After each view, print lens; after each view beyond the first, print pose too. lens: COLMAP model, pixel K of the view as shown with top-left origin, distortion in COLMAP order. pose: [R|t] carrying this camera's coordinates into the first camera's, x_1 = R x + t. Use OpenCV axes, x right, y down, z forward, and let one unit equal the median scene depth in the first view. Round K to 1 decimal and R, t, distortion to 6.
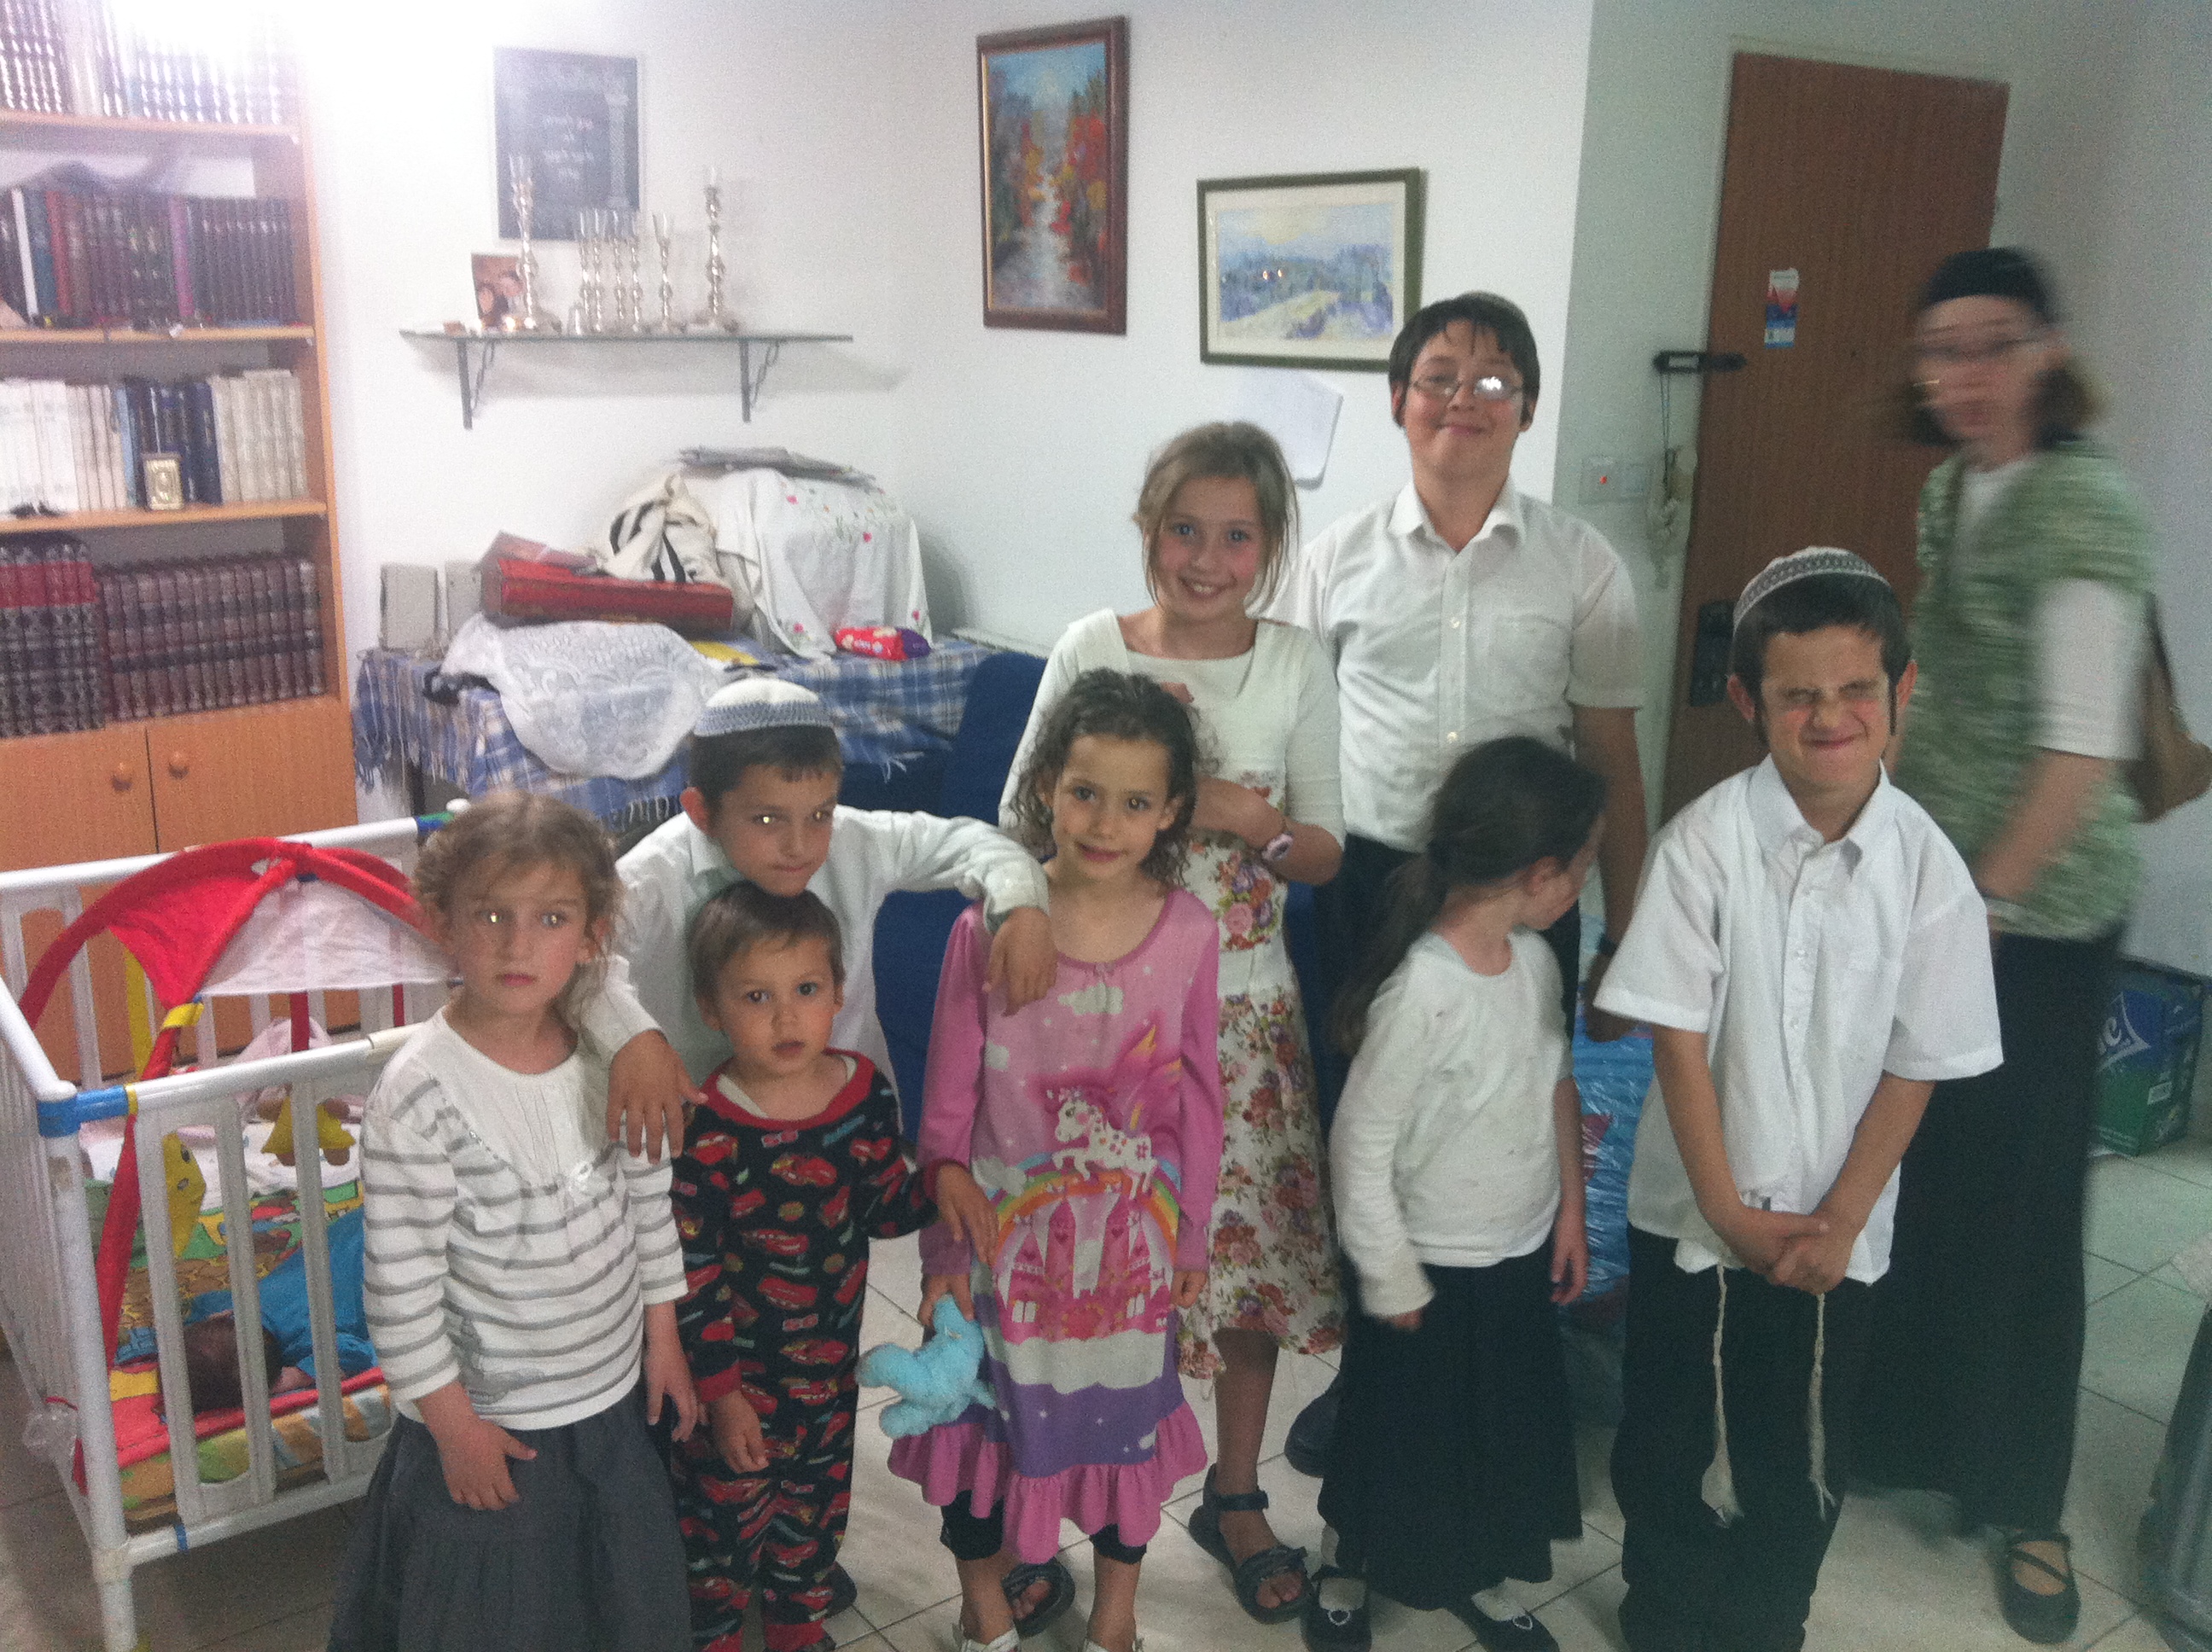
lens RADIAL K [[1980.6, 0, 1115.0], [0, 1980.6, 822.3], [0, 0, 1]] dist [-0.010978, -0.018730]
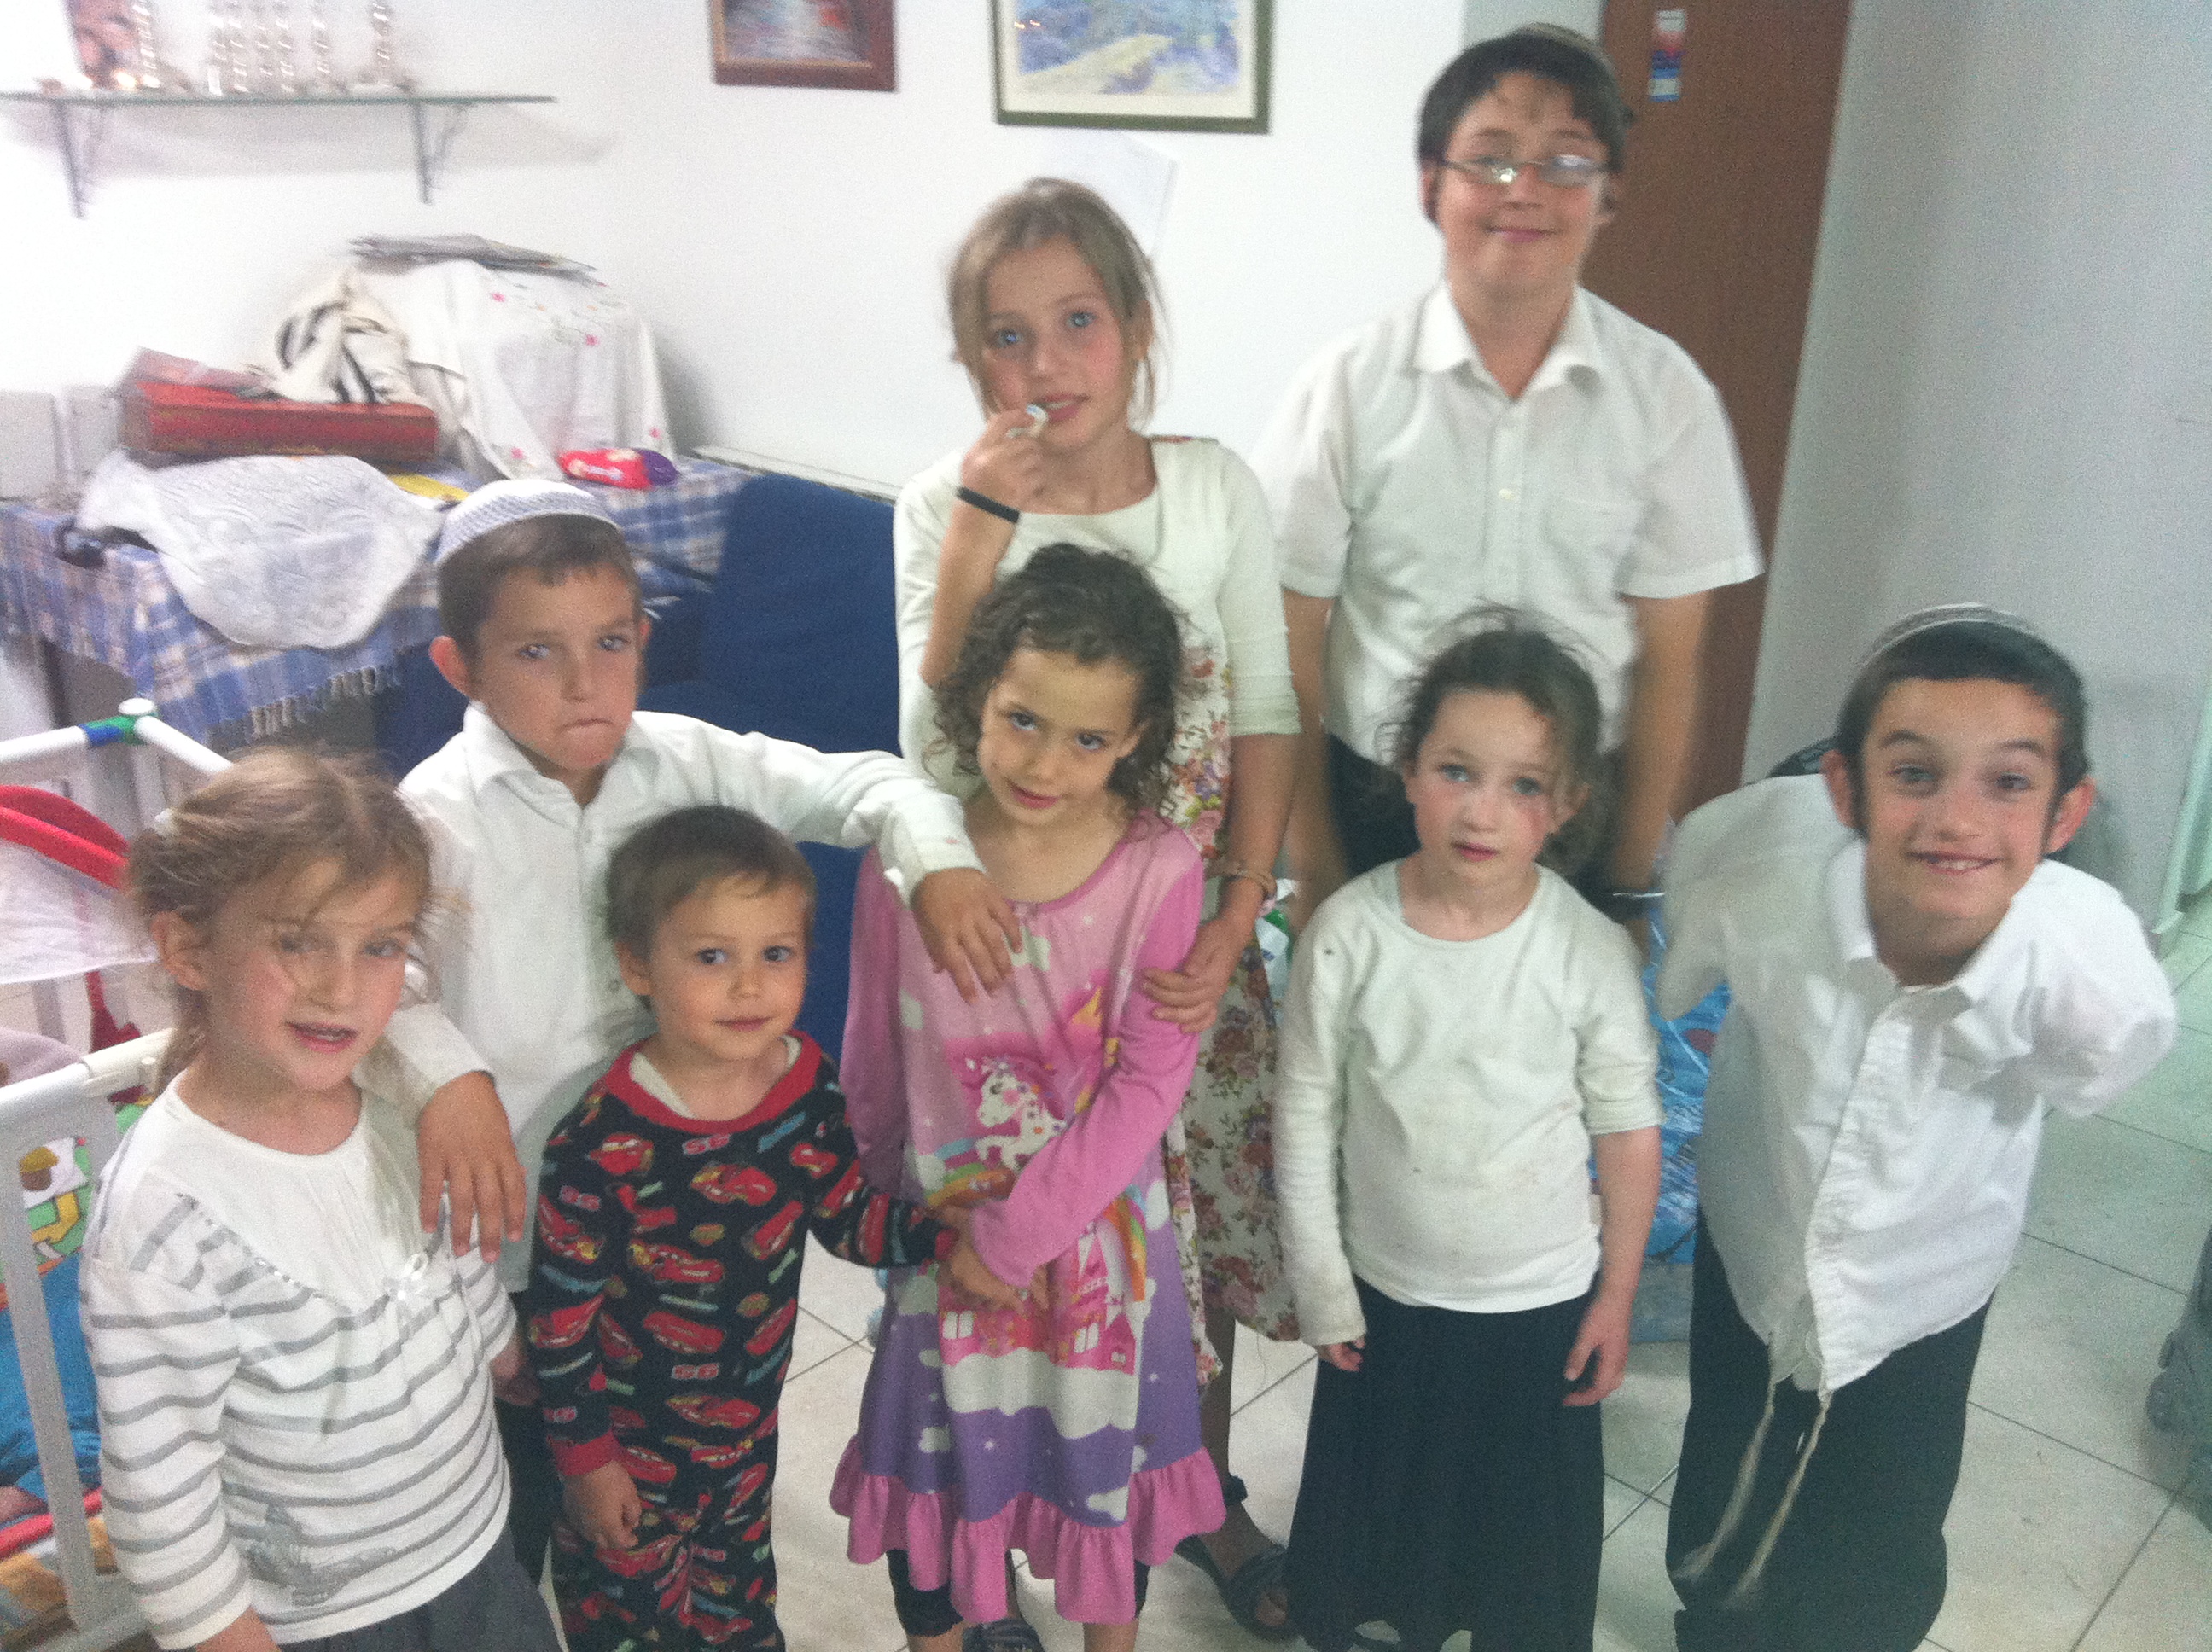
lens RADIAL K [[1980.6, 0, 1096.0], [0, 1980.6, 832.0], [0, 0, 1]] dist [-0.010978, -0.018730]
pose [[0.986081, -0.060815, 0.154742, -0.059395], [0.043285, 0.992510, 0.114234, -0.024779], [-0.160530, -0.105946, 0.981328, 0.122489]]
